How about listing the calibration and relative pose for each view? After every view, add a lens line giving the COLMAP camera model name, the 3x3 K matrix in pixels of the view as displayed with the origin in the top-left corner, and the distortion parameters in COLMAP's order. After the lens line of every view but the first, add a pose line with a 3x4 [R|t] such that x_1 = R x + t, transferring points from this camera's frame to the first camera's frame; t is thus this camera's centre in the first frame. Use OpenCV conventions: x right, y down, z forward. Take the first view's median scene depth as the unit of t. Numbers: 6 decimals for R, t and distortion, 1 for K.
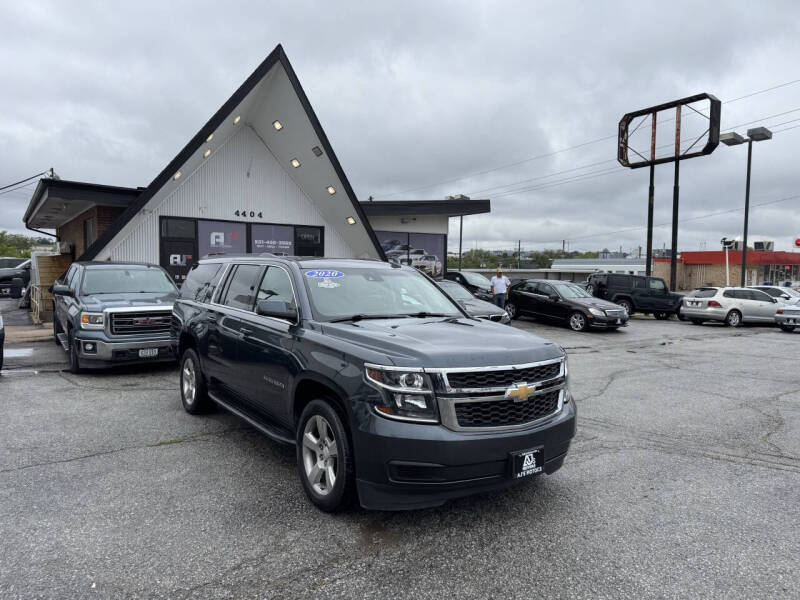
lens RADIAL K [[559.3, 0, 398.1], [0, 559.3, 303.1], [0, 0, 1]] dist [0.082567, -0.102855]
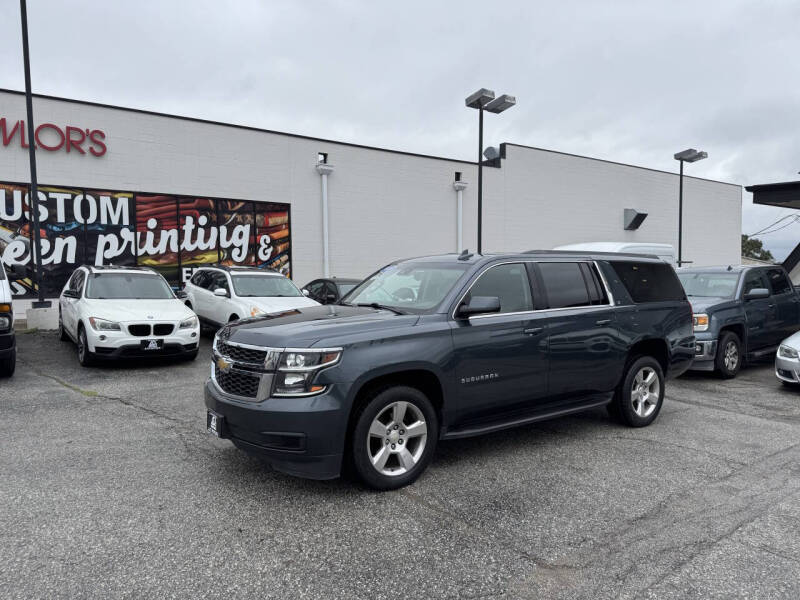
lens RADIAL K [[560.5, 0, 402.9], [0, 560.5, 302.6], [0, 0, 1]] dist [0.078287, -0.102875]
pose [[0.014976, 0.028739, -0.999475, 0.303272], [-0.055129, 0.998090, 0.027873, -0.004514], [0.998367, 0.054683, 0.016532, 0.294121]]
